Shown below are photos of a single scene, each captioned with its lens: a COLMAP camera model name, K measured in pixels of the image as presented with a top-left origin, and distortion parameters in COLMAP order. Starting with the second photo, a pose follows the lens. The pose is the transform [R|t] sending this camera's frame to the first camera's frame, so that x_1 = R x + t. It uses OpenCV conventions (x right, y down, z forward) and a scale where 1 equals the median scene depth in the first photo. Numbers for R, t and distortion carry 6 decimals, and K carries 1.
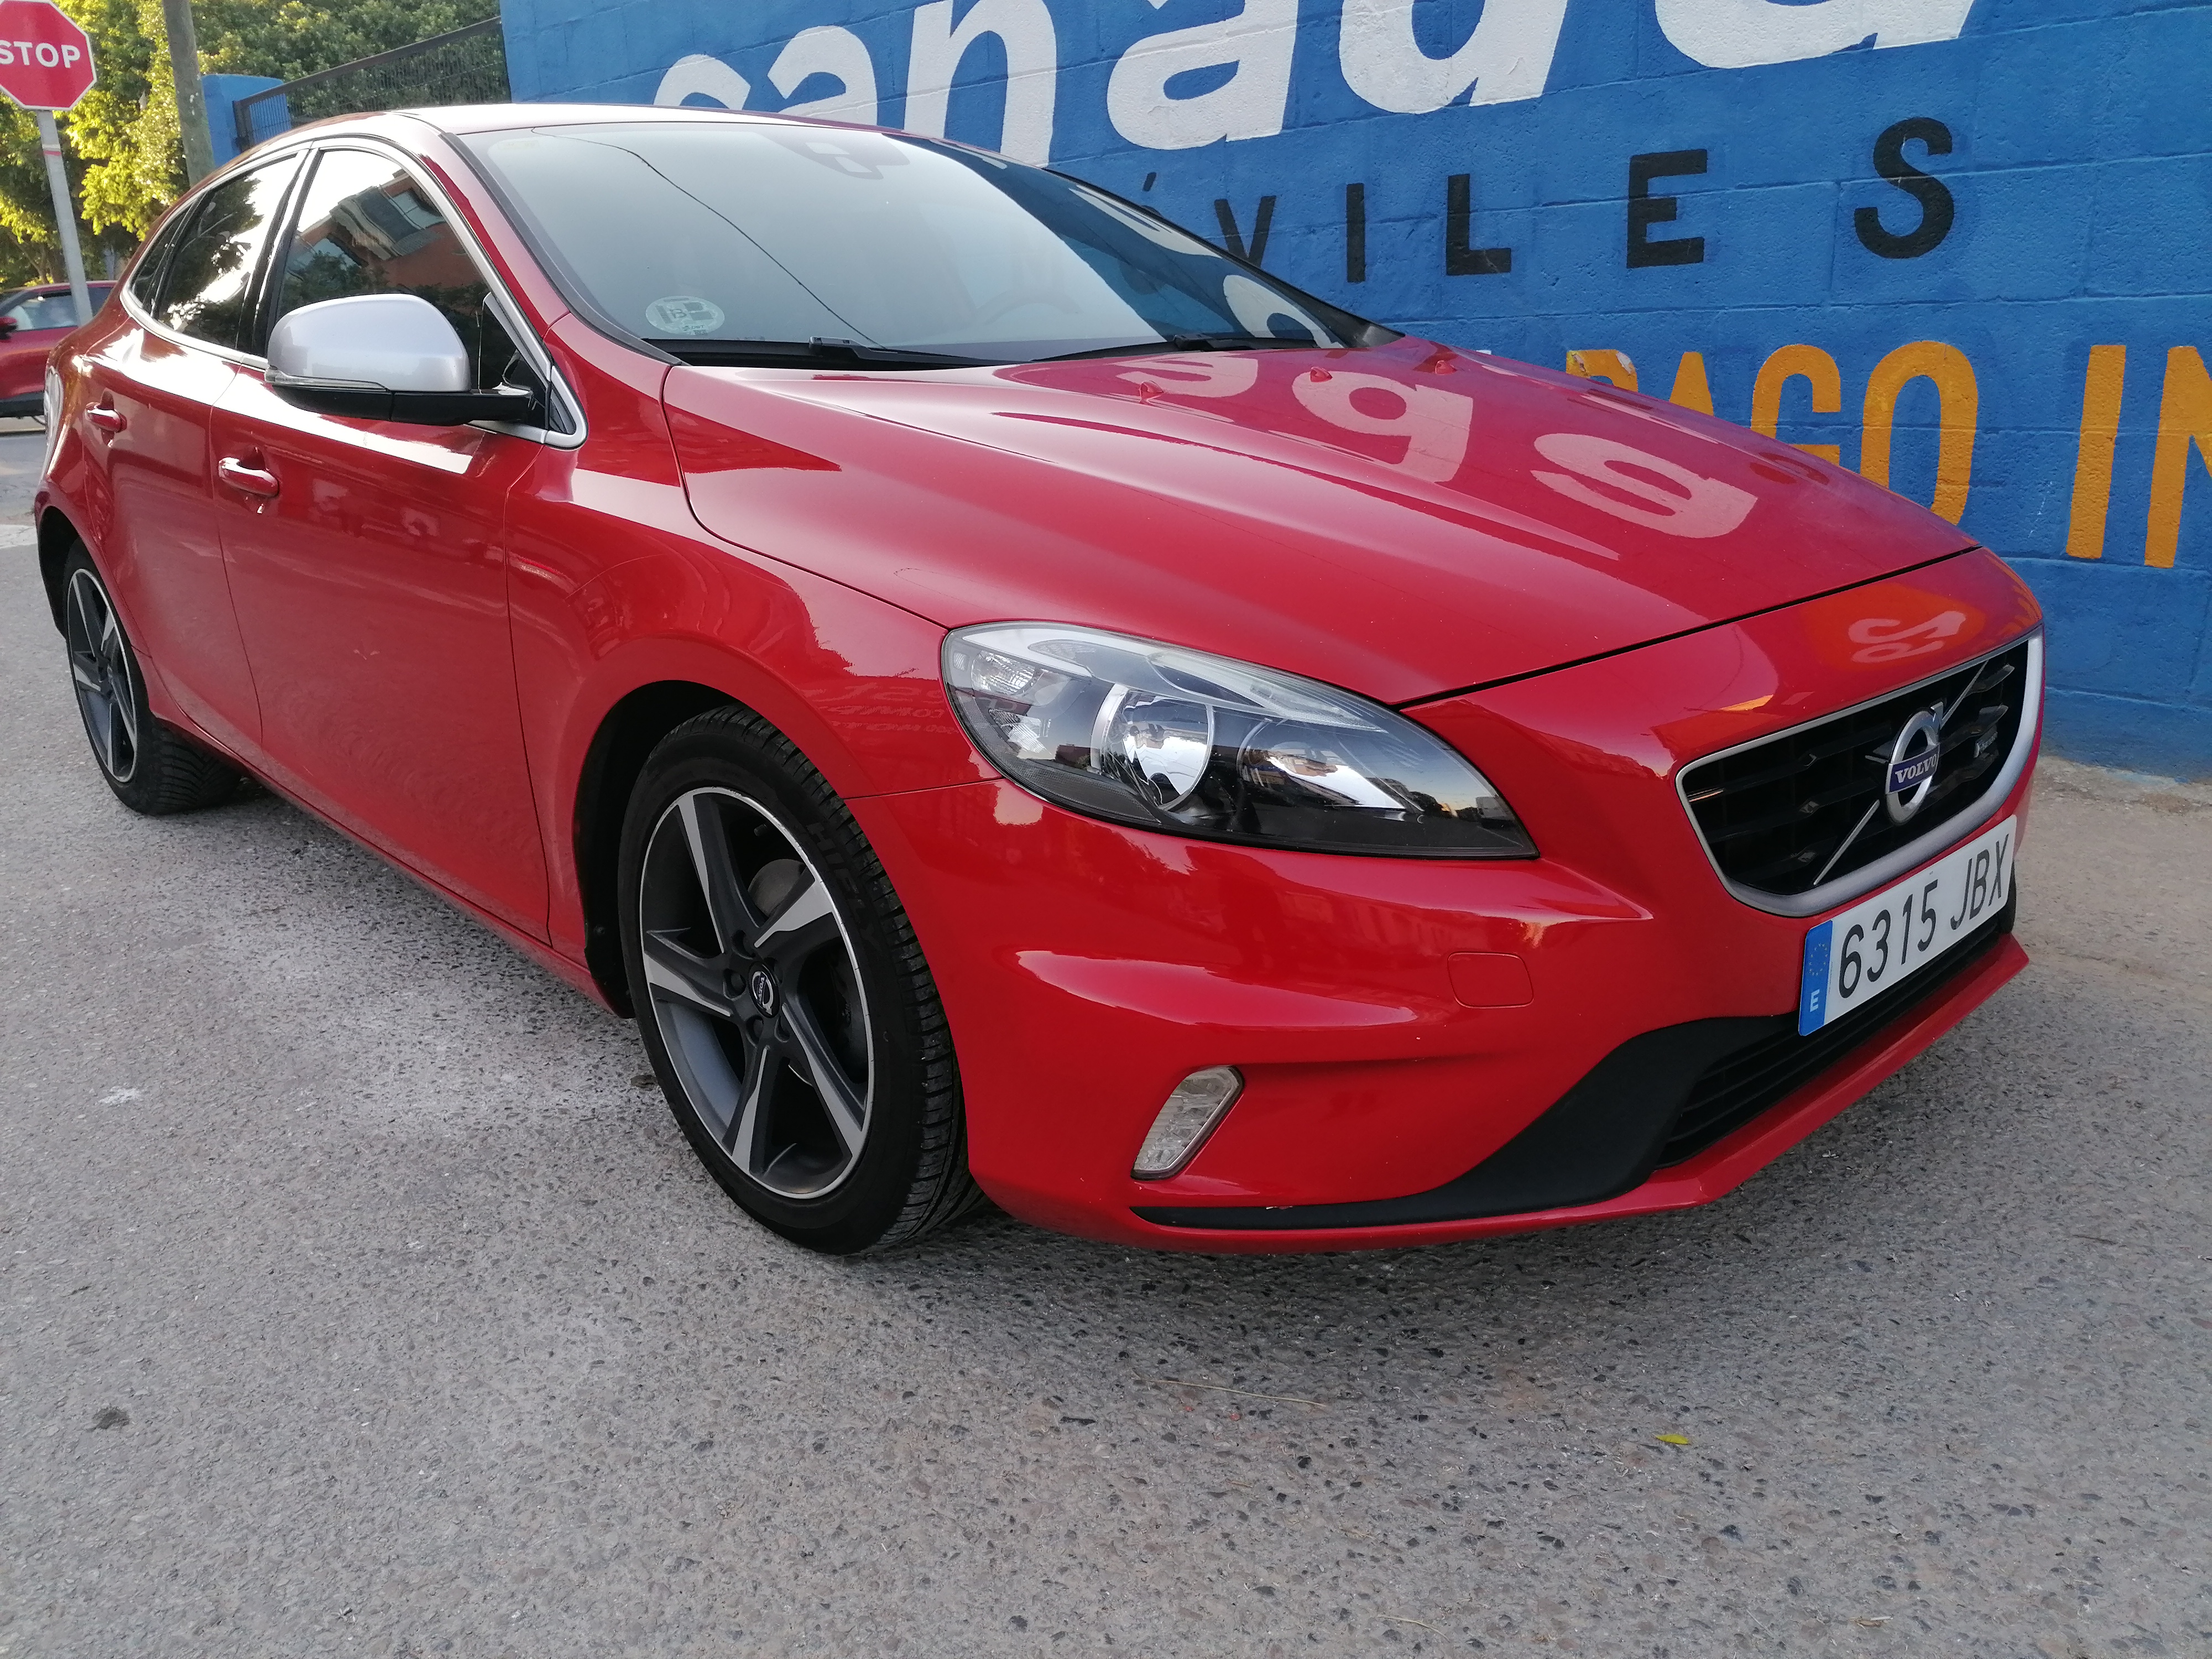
lens RADIAL K [[1662.1, 0, 1108.8], [0, 1662.1, 828.0], [0, 0, 1]] dist [0.093102, -0.113680]
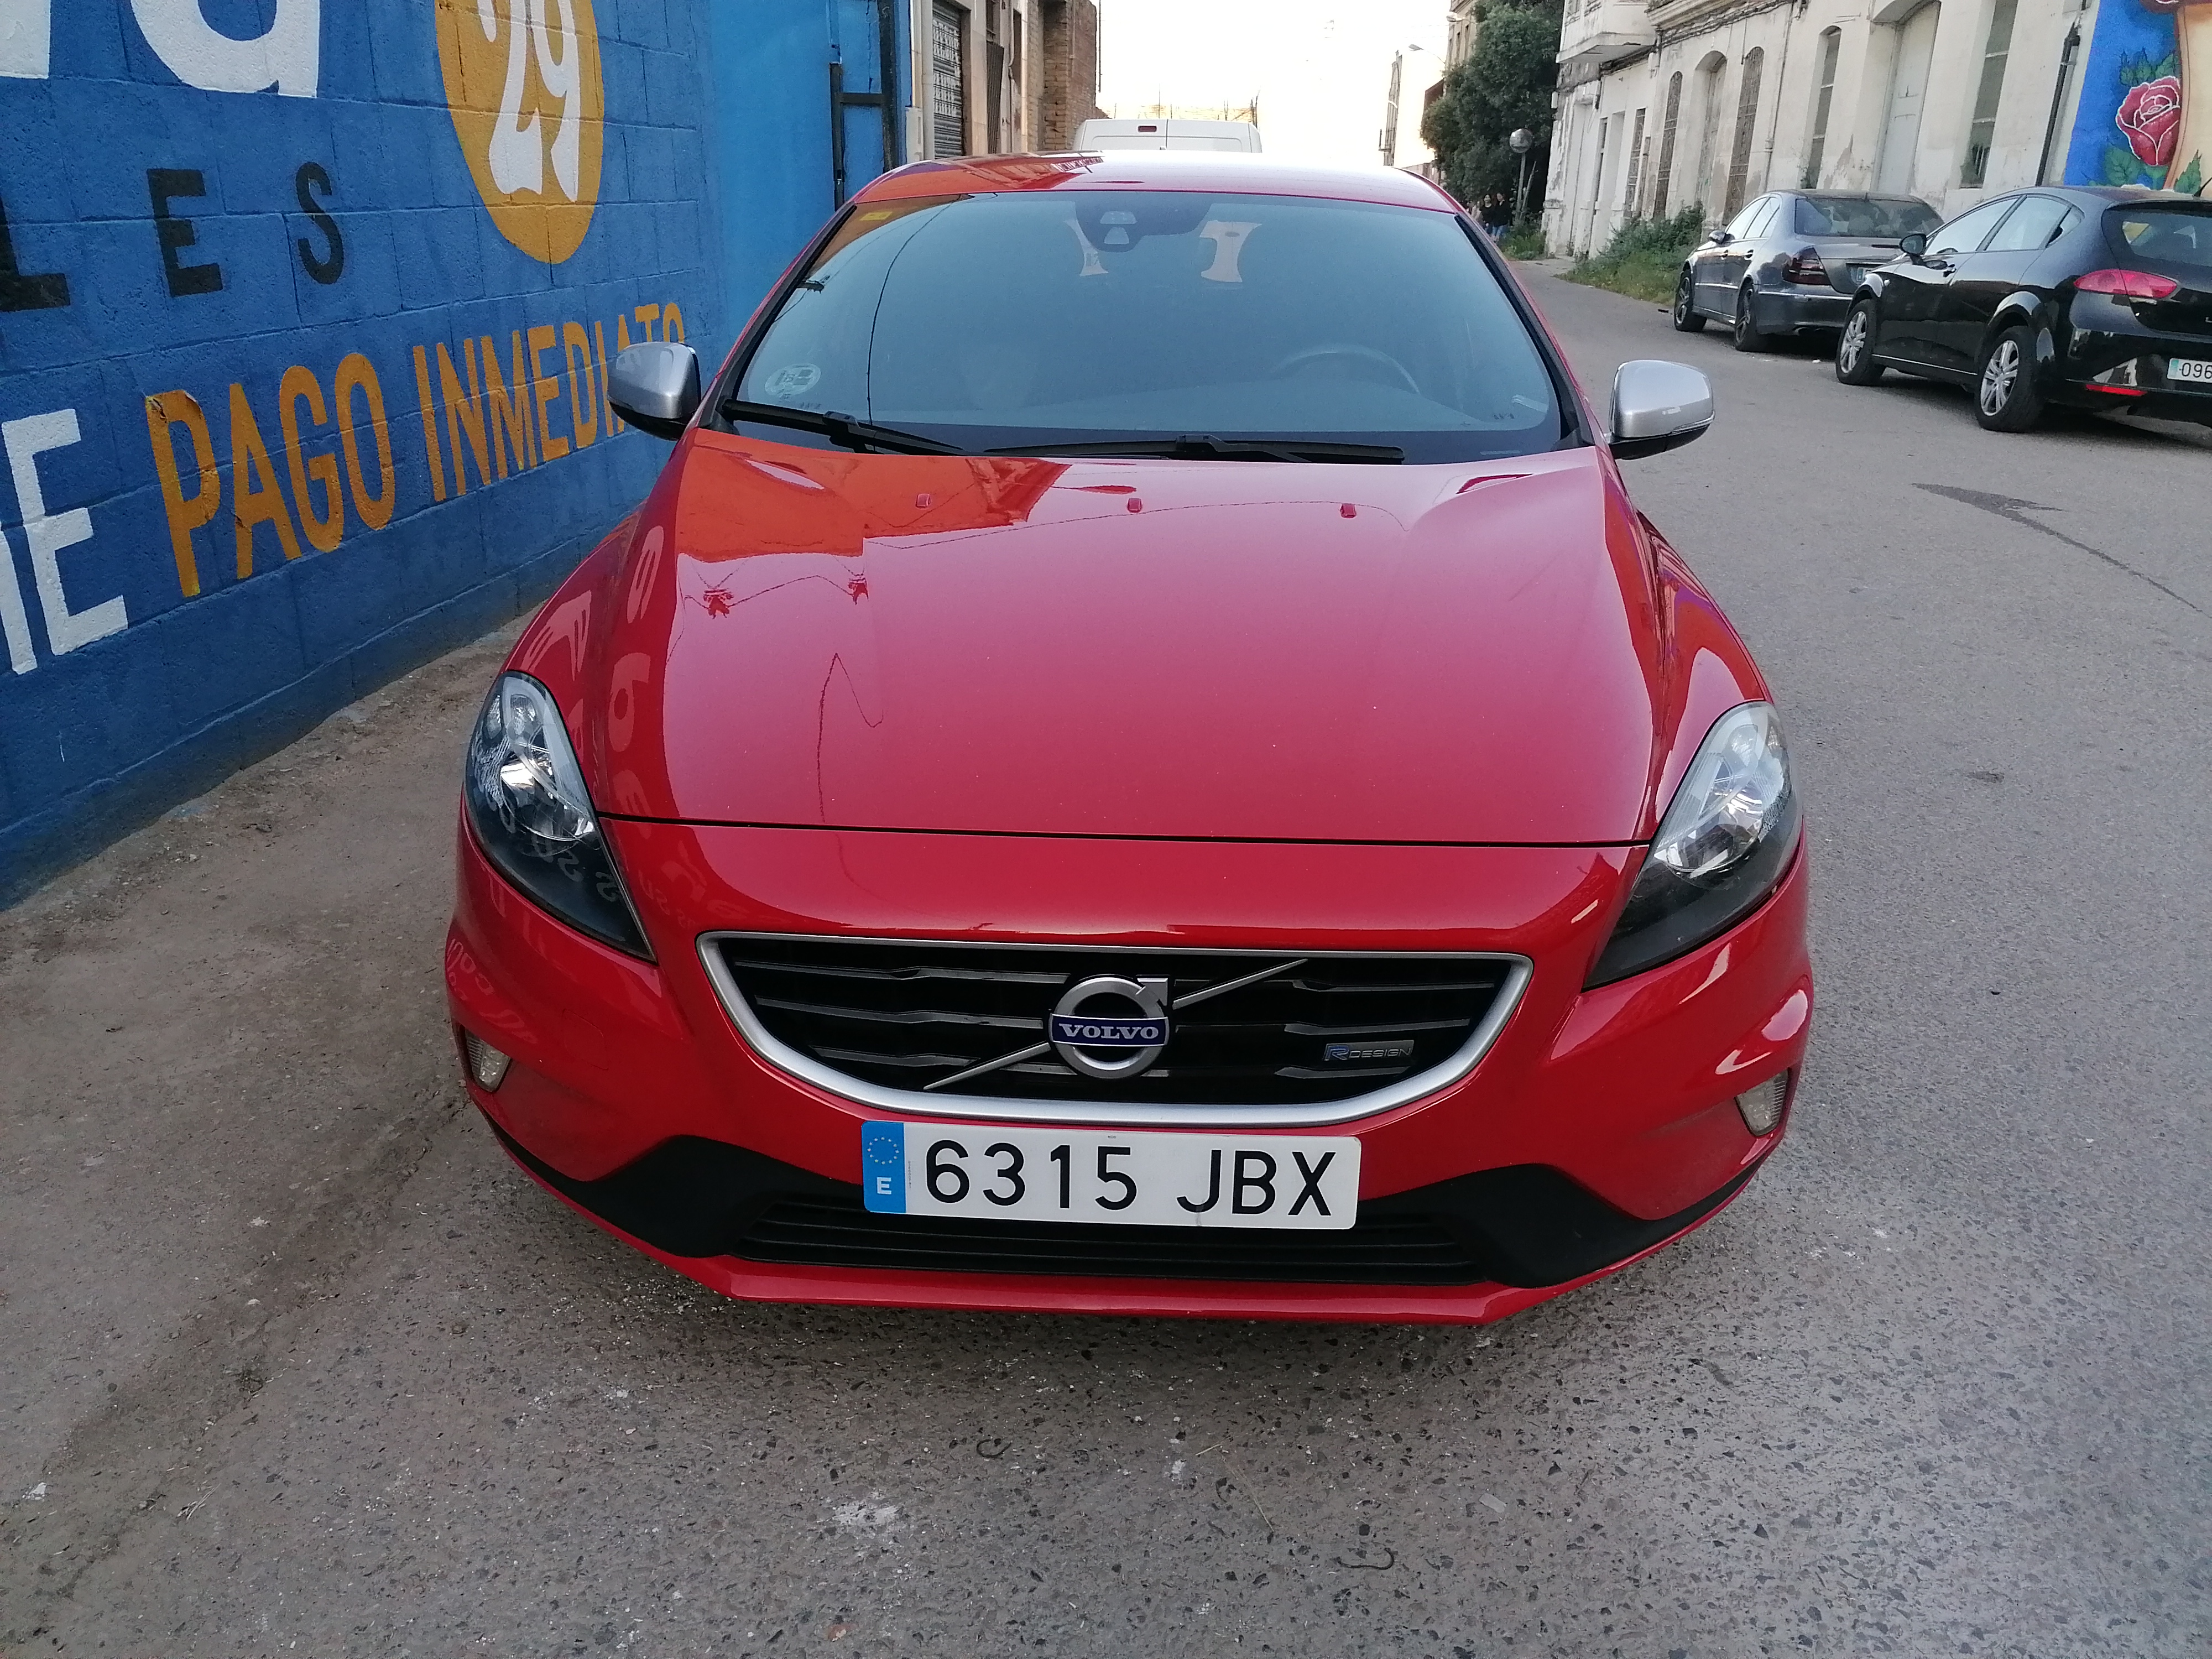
lens RADIAL K [[1659.6, 0, 1109.0], [0, 1659.6, 827.3], [0, 0, 1]] dist [0.105445, -0.132643]
pose [[-0.663531, -0.249736, 0.705237, -0.787962], [0.223139, 0.833679, 0.505162, -0.492101], [-0.714098, 0.492557, -0.497446, 1.376039]]
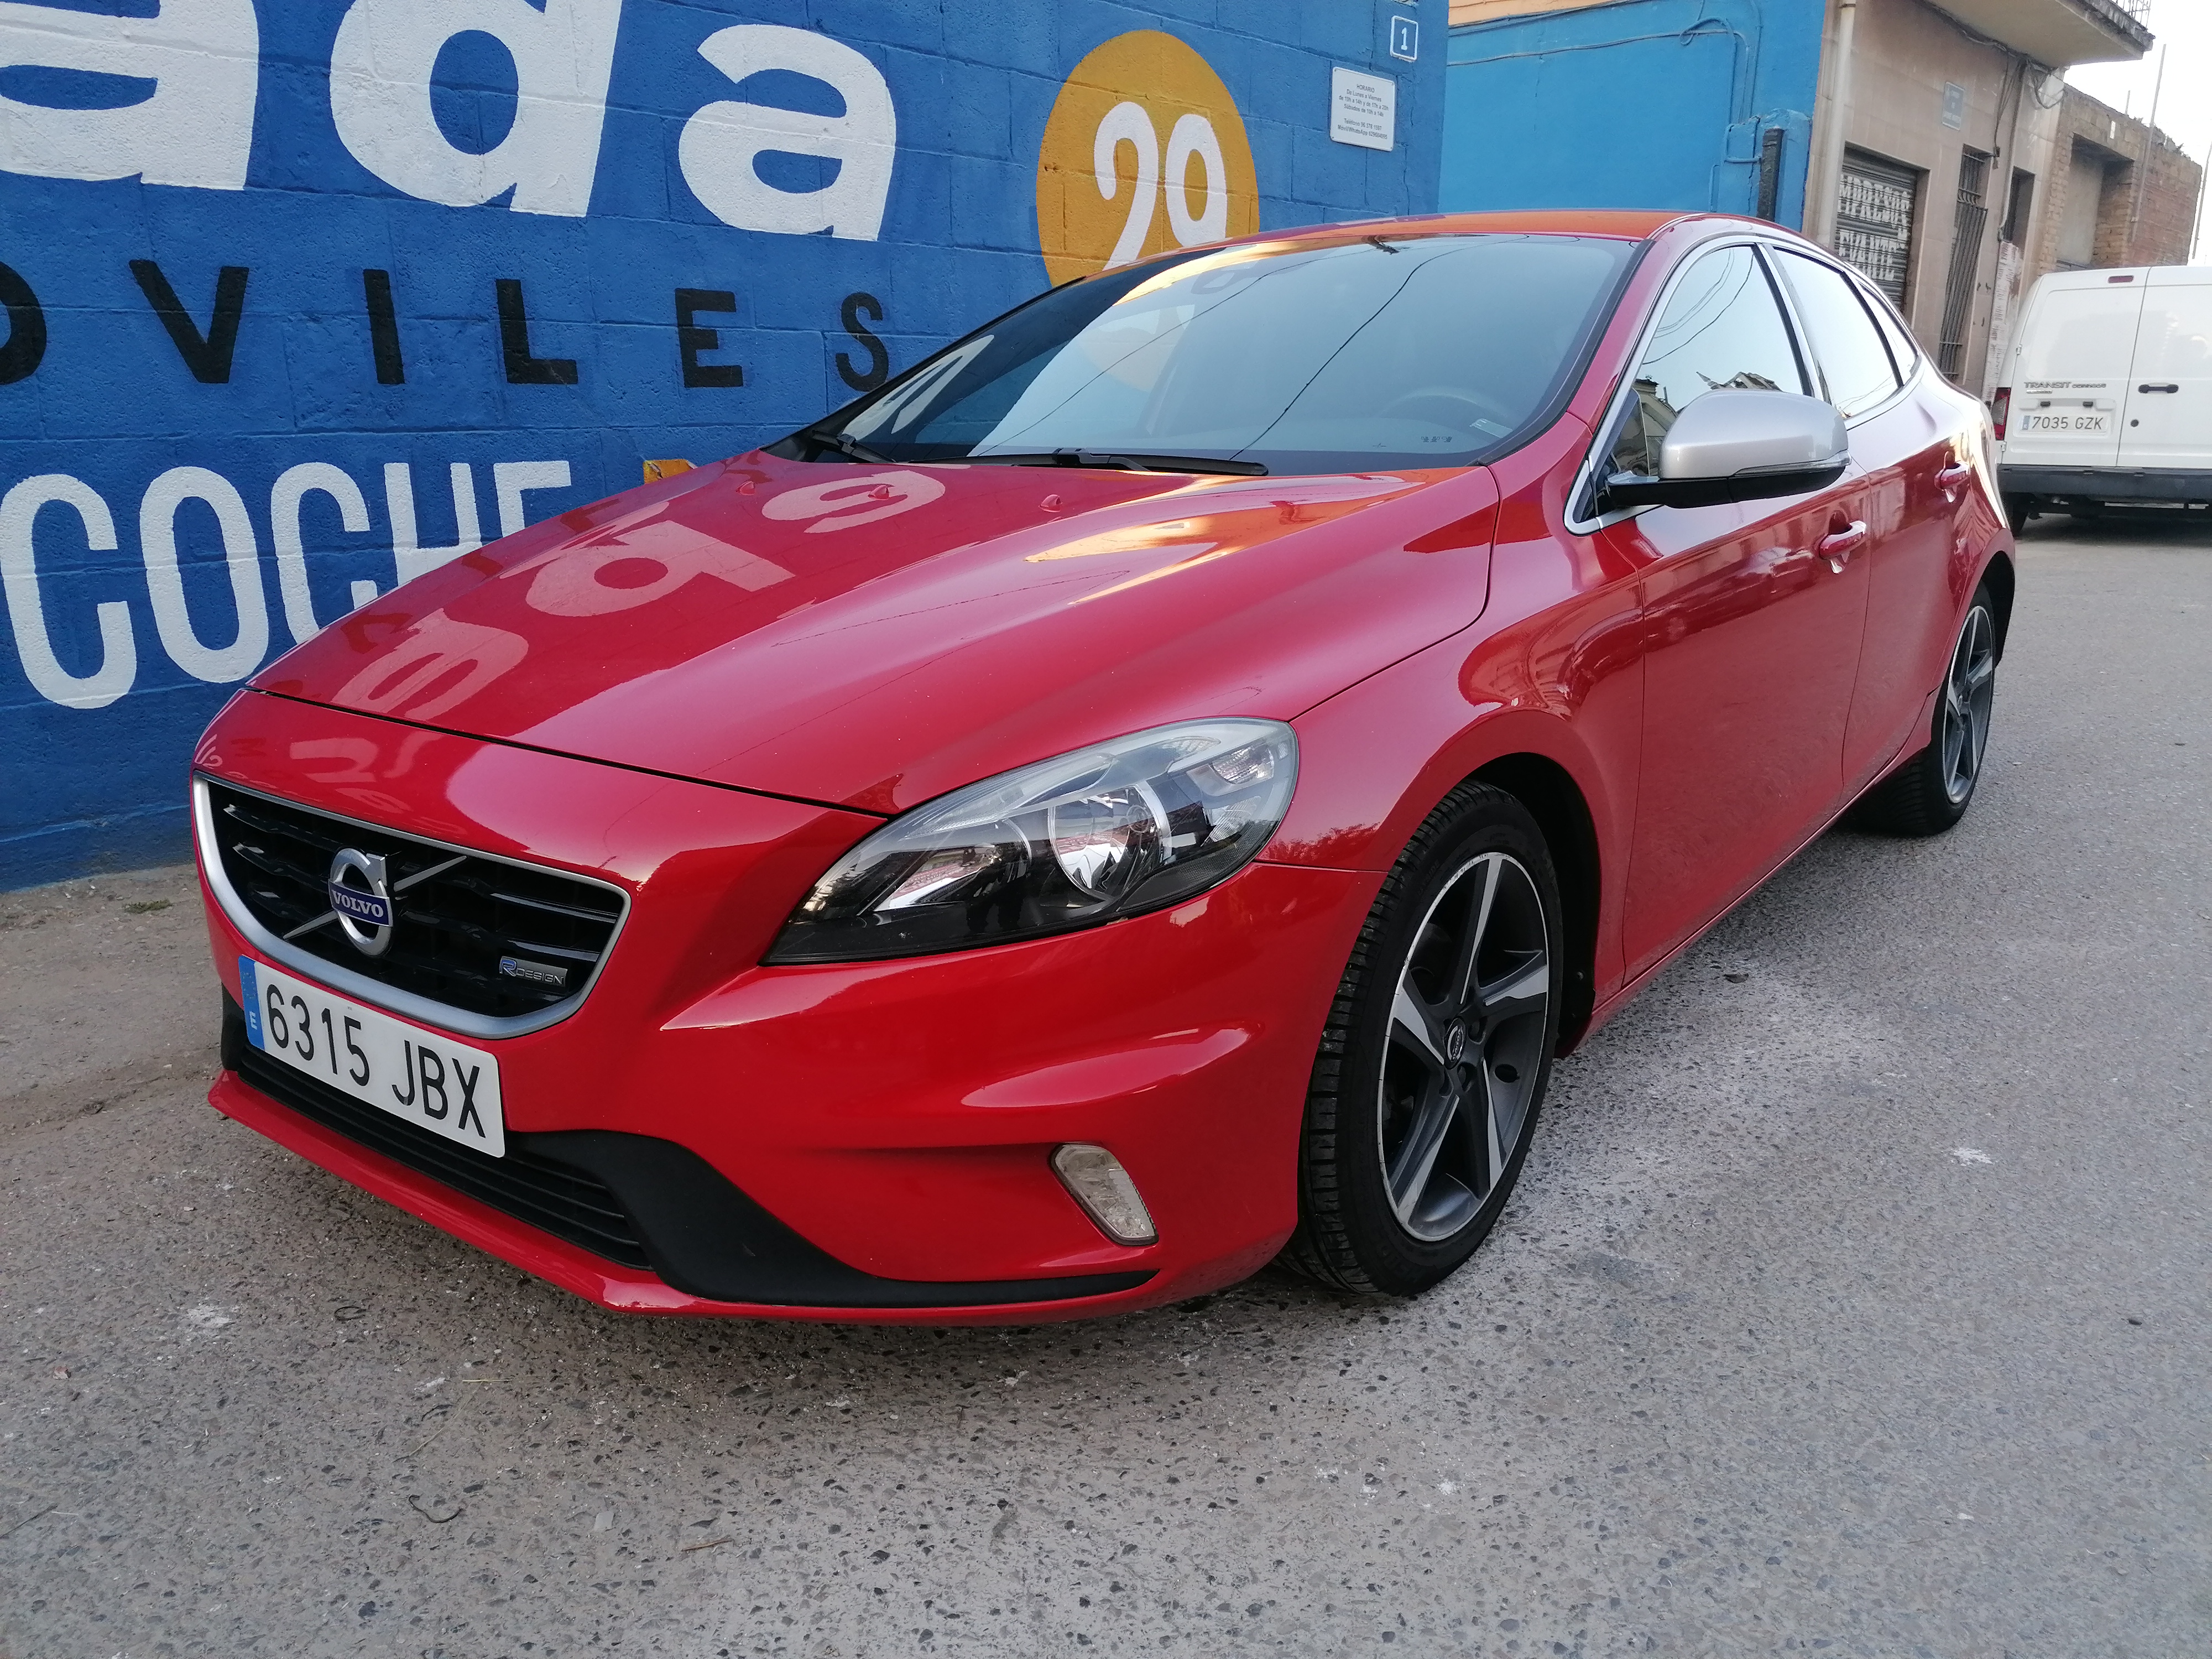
lens RADIAL K [[1653.4, 0, 1104.6], [0, 1653.4, 830.3], [0, 0, 1]] dist [0.099509, -0.123151]
pose [[-0.100901, -0.223017, 0.969578, -0.967846], [0.298273, 0.922943, 0.243330, -0.278194], [-0.949132, 0.313751, -0.026606, 0.963590]]
